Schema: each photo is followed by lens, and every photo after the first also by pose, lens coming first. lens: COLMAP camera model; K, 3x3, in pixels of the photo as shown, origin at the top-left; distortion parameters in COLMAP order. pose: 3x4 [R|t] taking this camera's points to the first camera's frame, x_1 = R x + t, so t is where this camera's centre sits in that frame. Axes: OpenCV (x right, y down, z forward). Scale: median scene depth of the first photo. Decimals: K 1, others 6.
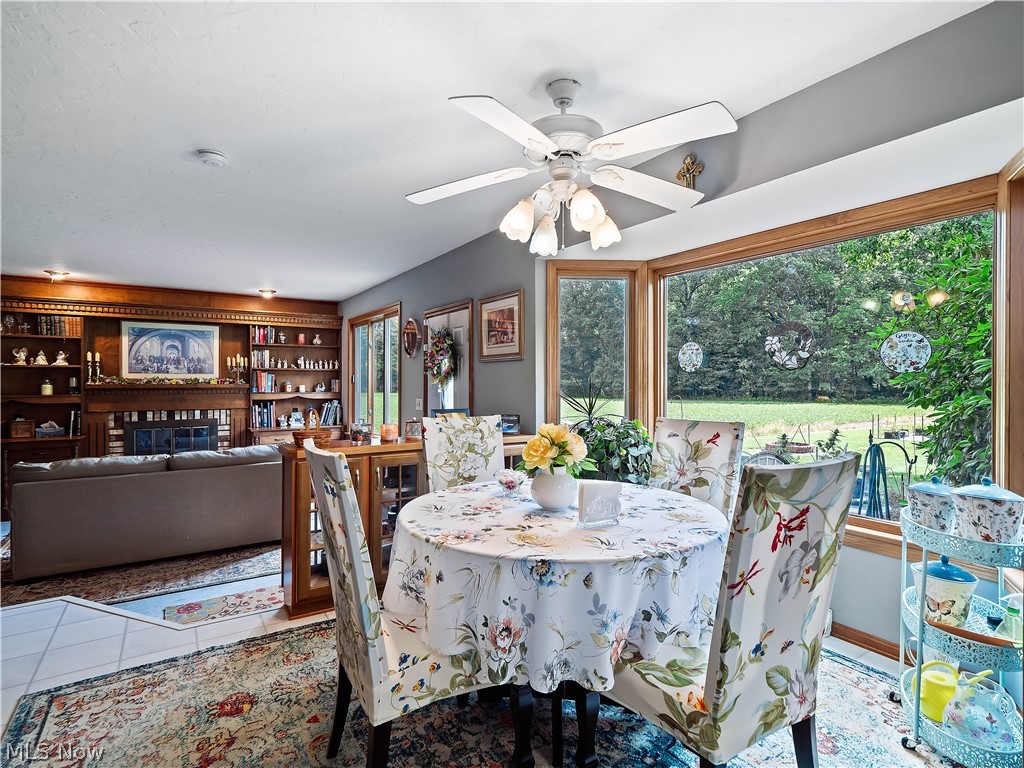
lens RADIAL K [[519.3, 0, 513.3], [0, 519.3, 382.5], [0, 0, 1]] dist [0.003428, -0.001286]
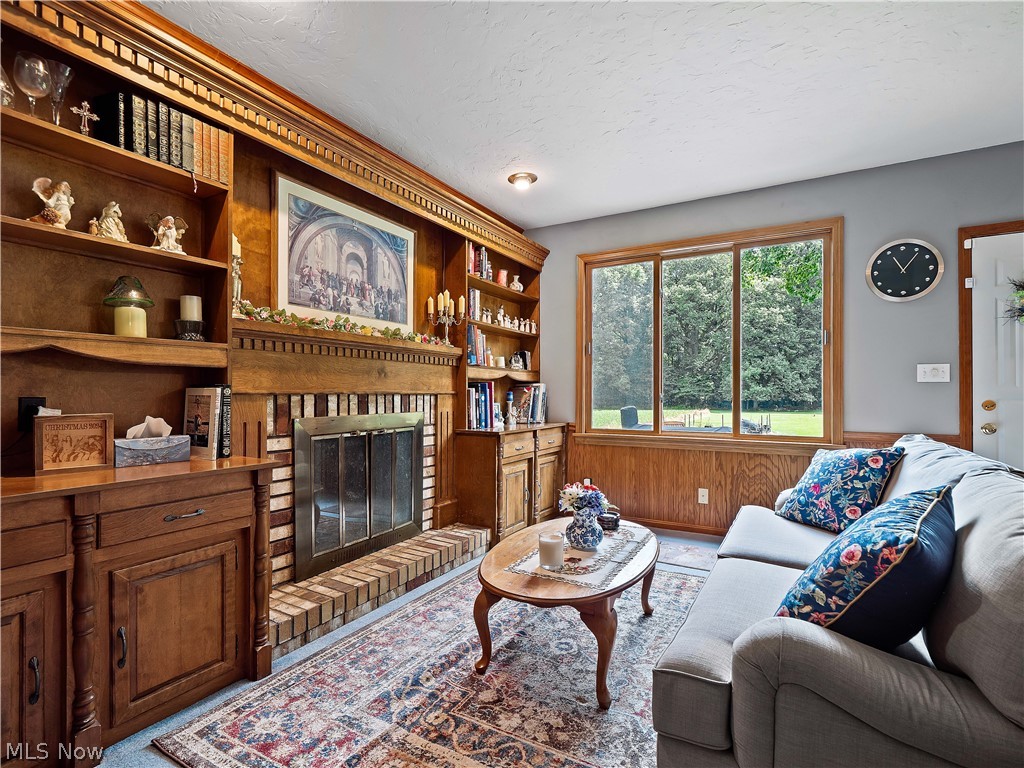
lens RADIAL K [[509.8, 0, 513.5], [0, 509.8, 389.2], [0, 0, 1]] dist [-0.001641, -0.001103]
pose [[0.888379, 0.004075, 0.459092, -0.811504], [0.001736, 0.999924, -0.012233, 0.059648], [-0.459107, 0.011665, 0.888305, 0.587276]]
